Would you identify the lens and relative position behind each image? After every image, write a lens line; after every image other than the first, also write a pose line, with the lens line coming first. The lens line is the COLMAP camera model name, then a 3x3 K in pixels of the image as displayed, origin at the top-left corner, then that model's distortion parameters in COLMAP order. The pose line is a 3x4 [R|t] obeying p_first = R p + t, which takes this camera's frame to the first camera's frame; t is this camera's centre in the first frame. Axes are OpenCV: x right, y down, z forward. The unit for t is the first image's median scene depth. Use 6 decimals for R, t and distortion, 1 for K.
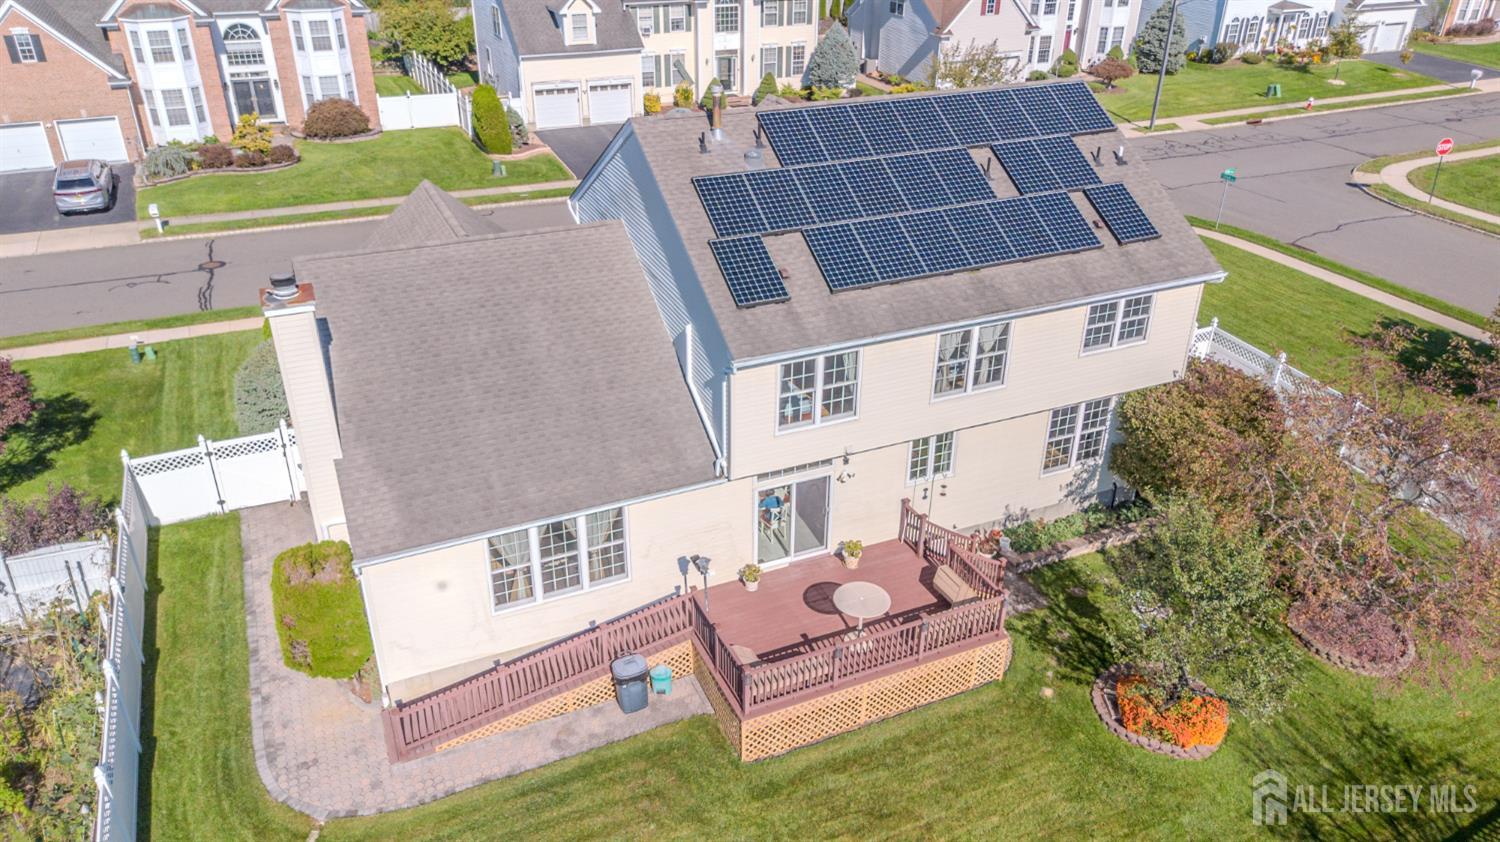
lens RADIAL K [[1062.7, 0, 750.0], [0, 1062.7, 421.0], [0, 0, 1]] dist [0.069690, -0.070239]
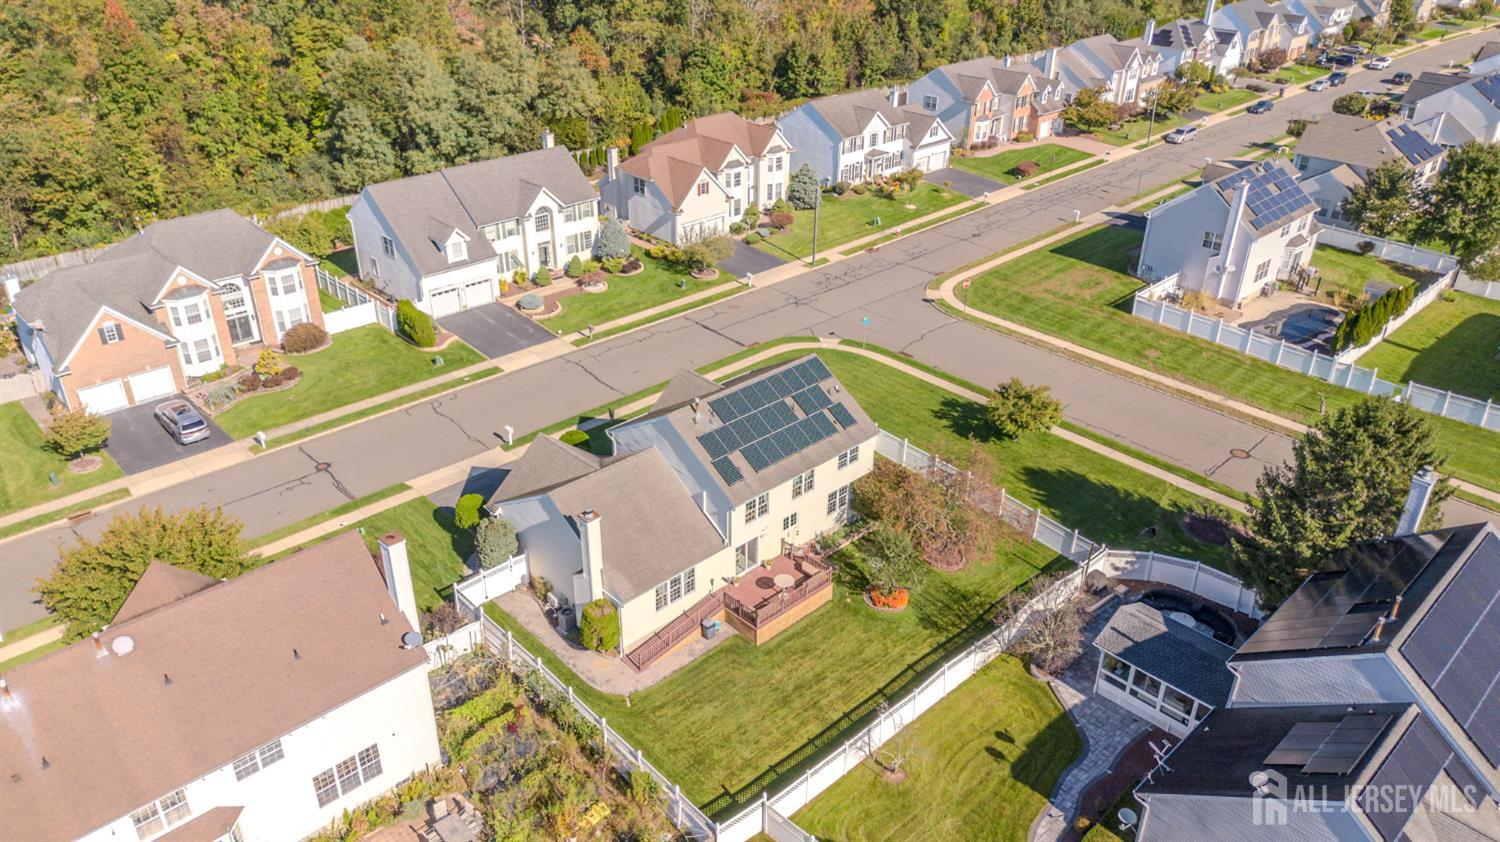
lens RADIAL K [[1062.7, 0, 750.0], [0, 1062.7, 421.0], [0, 0, 1]] dist [0.069690, -0.070239]
pose [[0.942956, -0.157423, 0.293347, -0.622255], [0.153223, 0.987484, 0.037396, -0.309076], [-0.295562, 0.009685, 0.955274, -1.392247]]
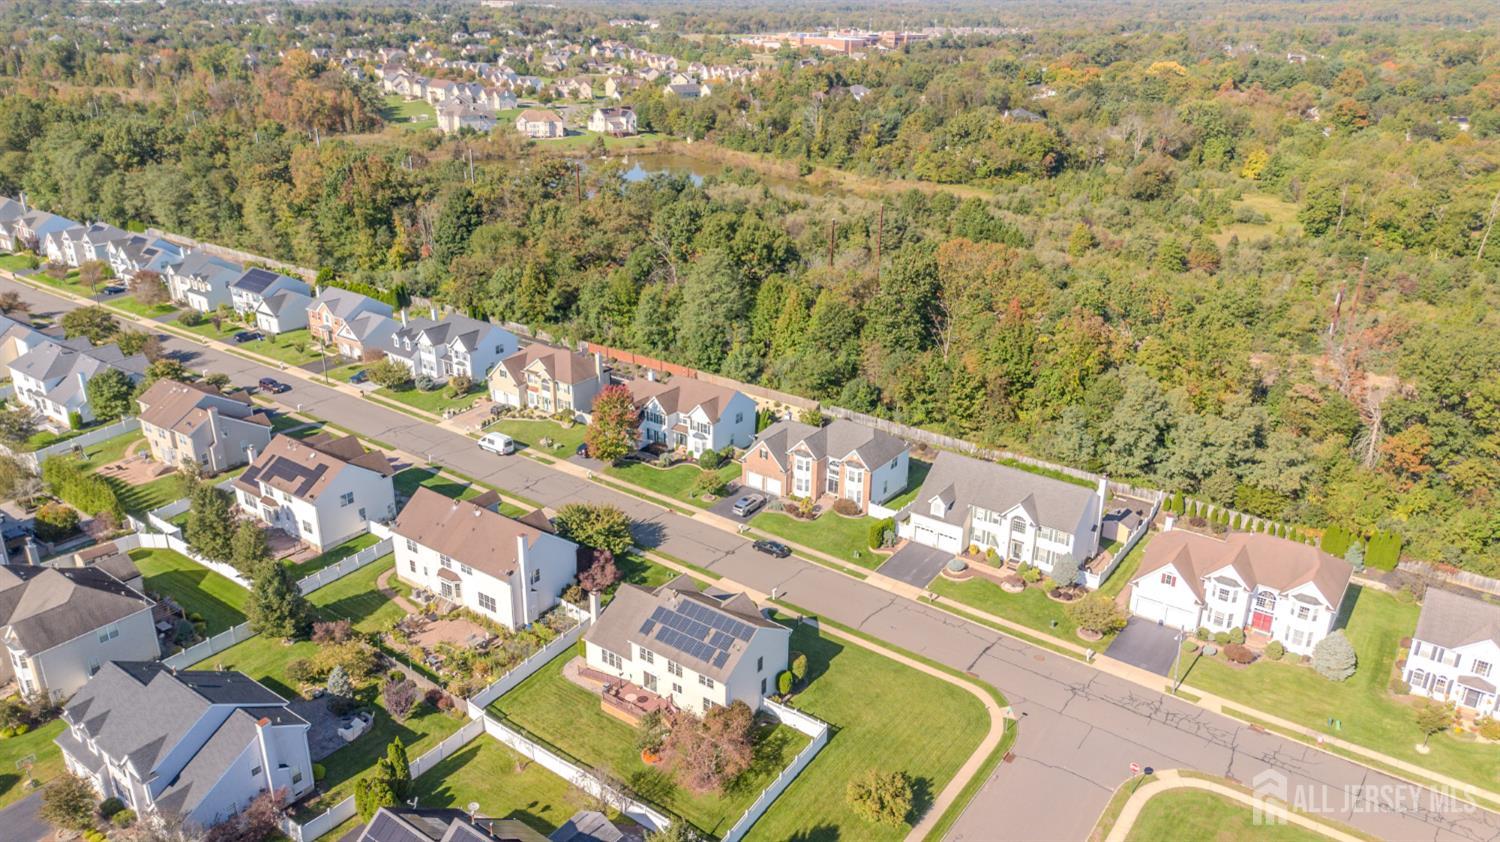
lens RADIAL K [[1055.1, 0, 750.0], [0, 1055.1, 421.0], [0, 0, 1]] dist [0.108390, -0.147758]
pose [[0.495825, 0.324285, -0.805603, 3.397374], [-0.417787, 0.902330, 0.106085, -1.504755], [0.761322, 0.283971, 0.582880, -1.573351]]
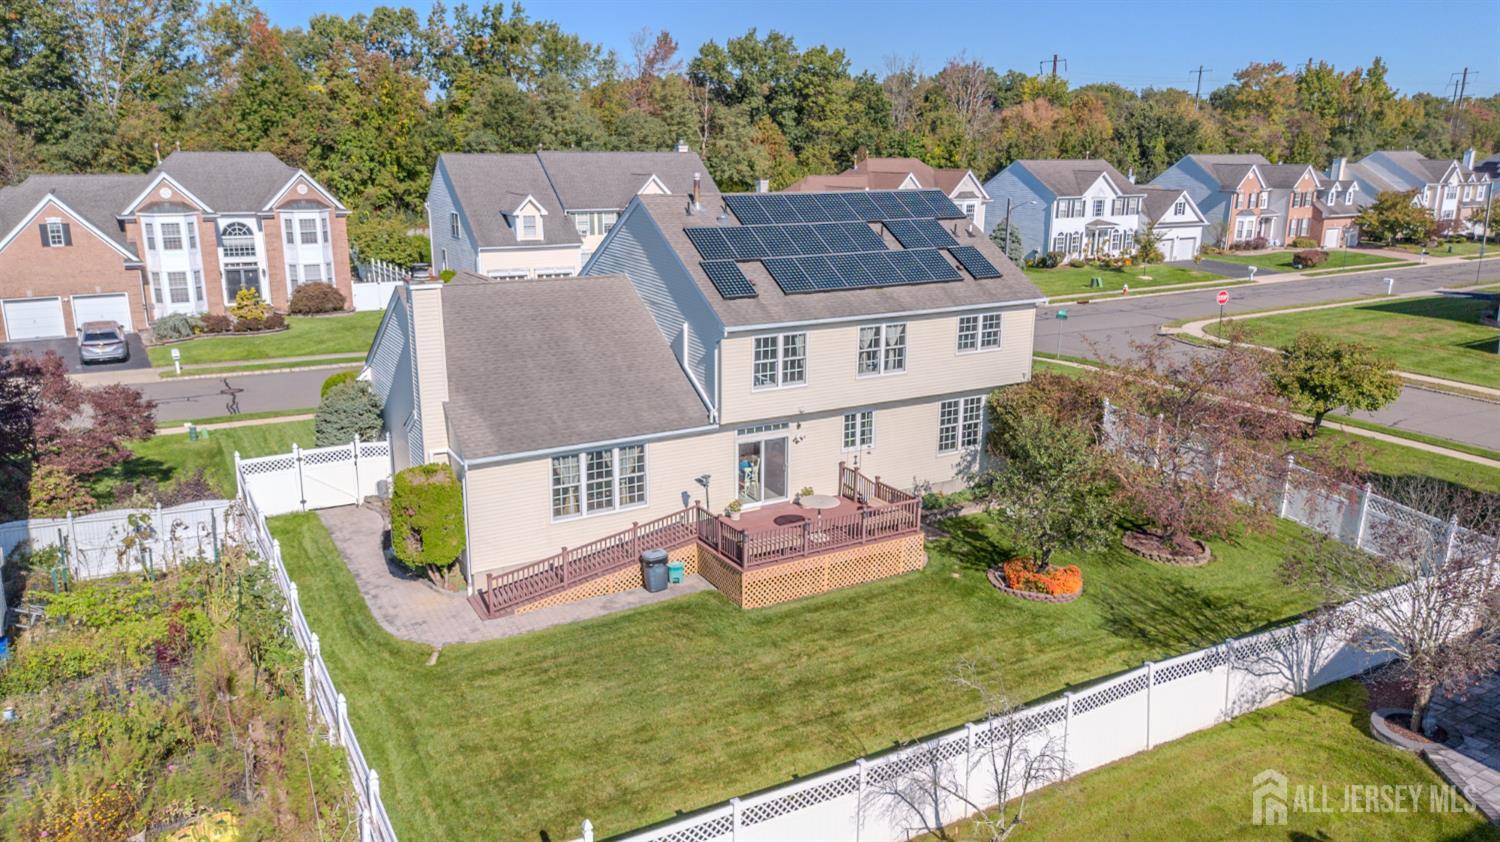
lens RADIAL K [[1062.7, 0, 750.0], [0, 1062.7, 421.0], [0, 0, 1]] dist [0.069690, -0.070239]
pose [[0.994244, -0.027039, 0.103675, -0.109074], [0.050470, 0.971747, -0.230566, 0.327567], [-0.094512, 0.234471, 0.967518, -0.312706]]
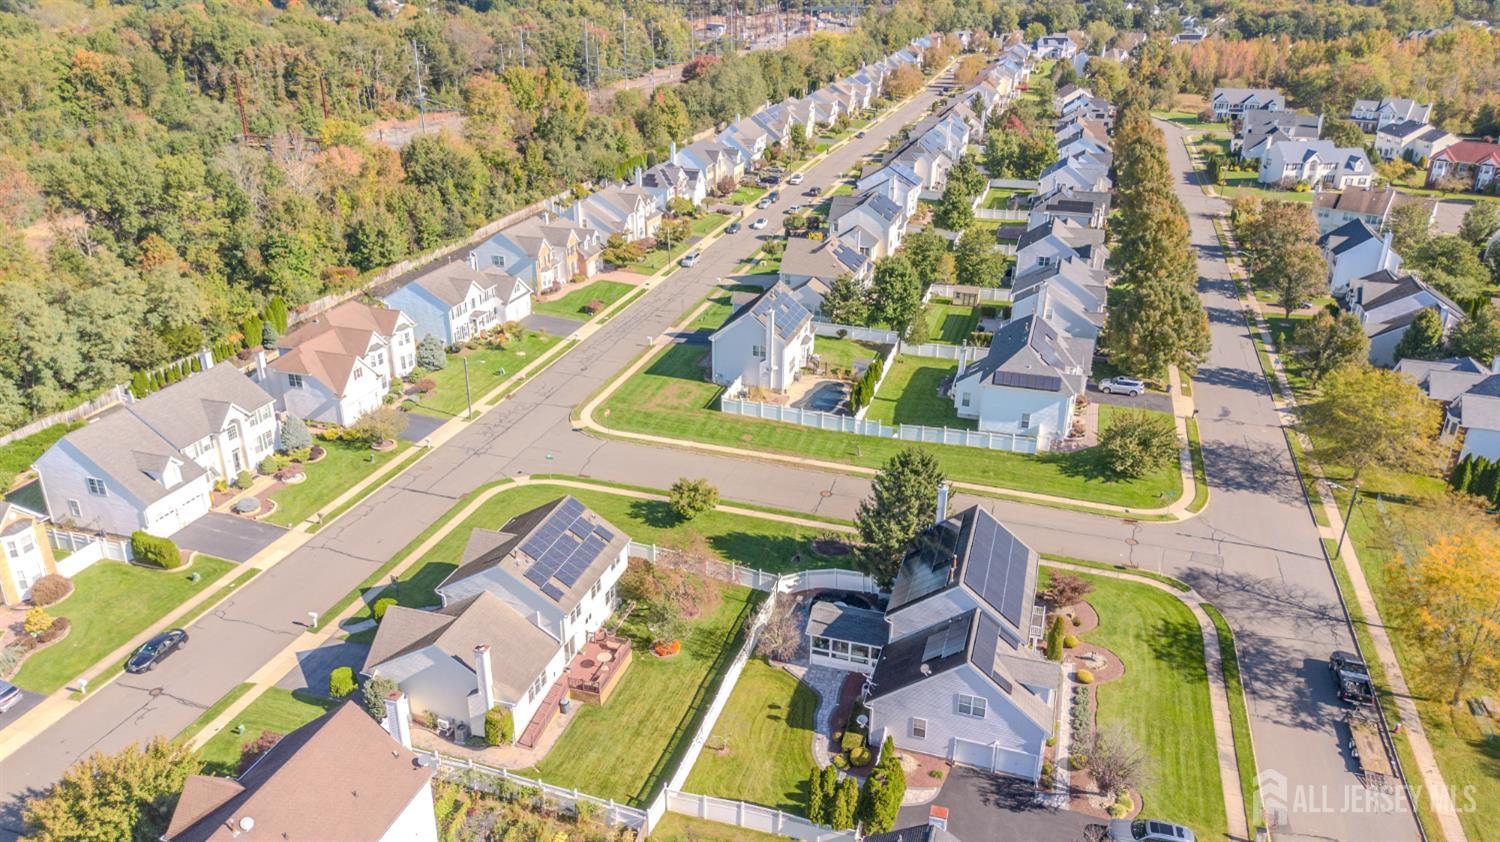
lens RADIAL K [[1055.1, 0, 750.0], [0, 1055.1, 421.0], [0, 0, 1]] dist [0.108390, -0.147758]
pose [[0.663755, -0.304759, 0.683046, -1.691758], [0.347420, 0.934352, 0.079277, -0.668297], [-0.662366, 0.184683, 0.726060, -2.055586]]
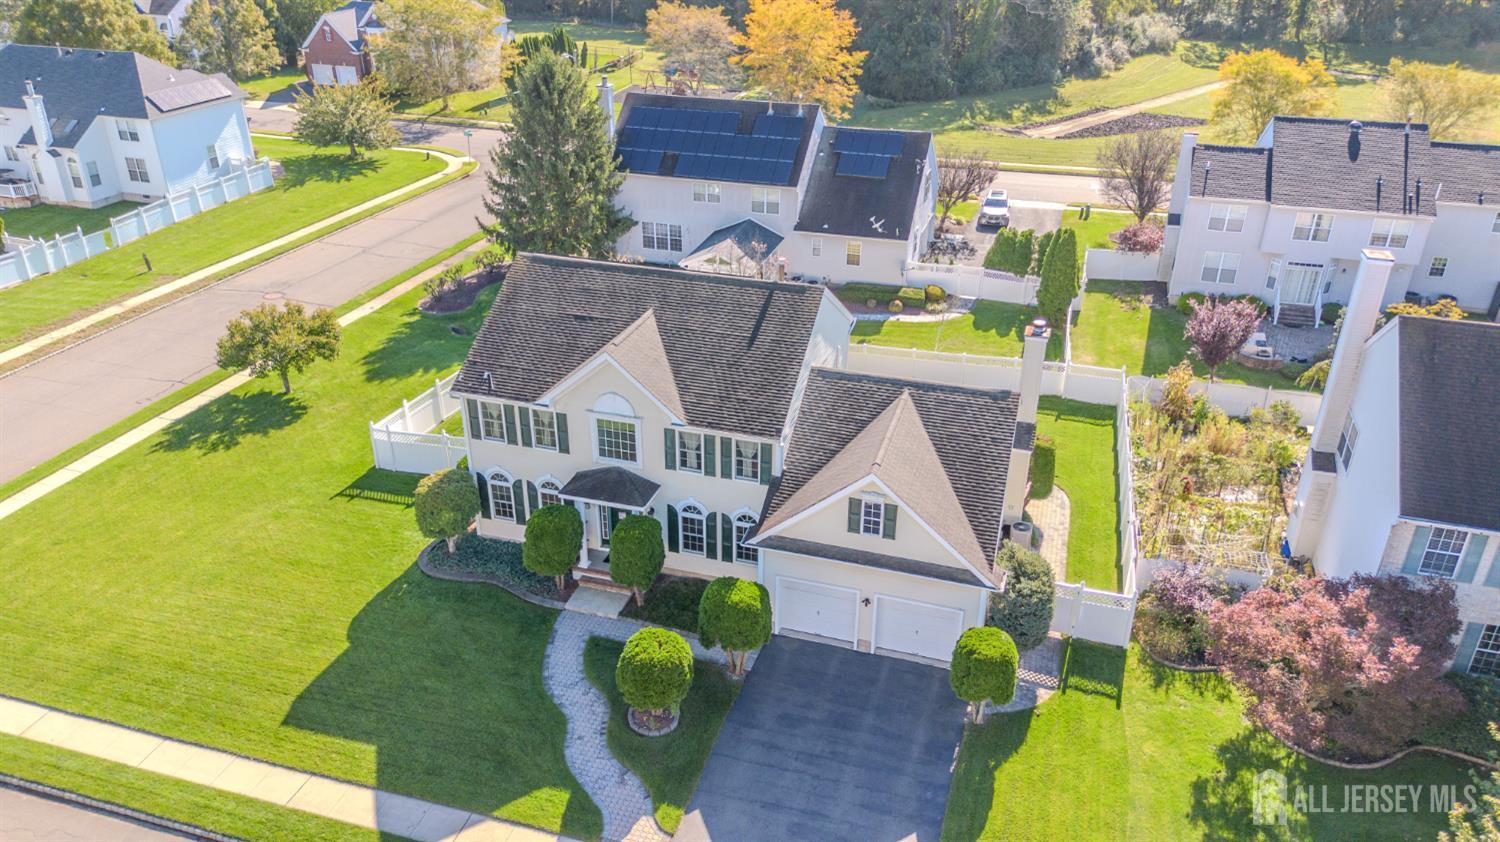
lens RADIAL K [[1062.7, 0, 750.0], [0, 1062.7, 421.0], [0, 0, 1]] dist [0.069690, -0.070239]
pose [[-0.748709, -0.309450, 0.586239, -0.967050], [0.305811, 0.623393, 0.719626, -1.263726], [-0.588145, 0.718068, -0.372106, 1.685415]]
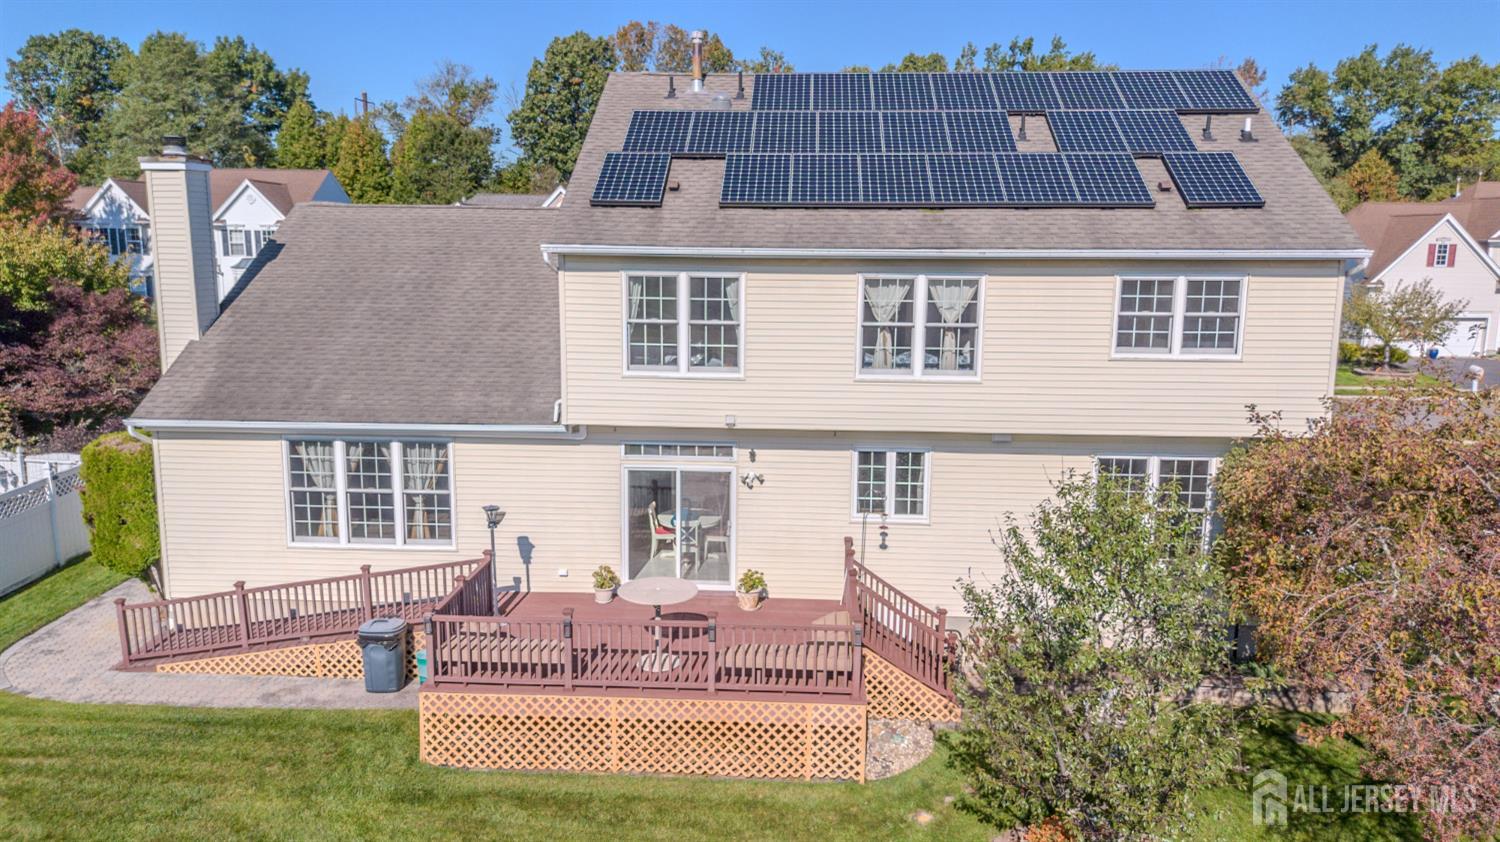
lens RADIAL K [[1062.7, 0, 750.0], [0, 1062.7, 421.0], [0, 0, 1]] dist [0.069690, -0.070239]
pose [[0.887869, 0.080218, -0.453050, 0.405211], [-0.218330, 0.940214, -0.261398, 0.200368], [0.404995, 0.331001, 0.852301, 0.329955]]
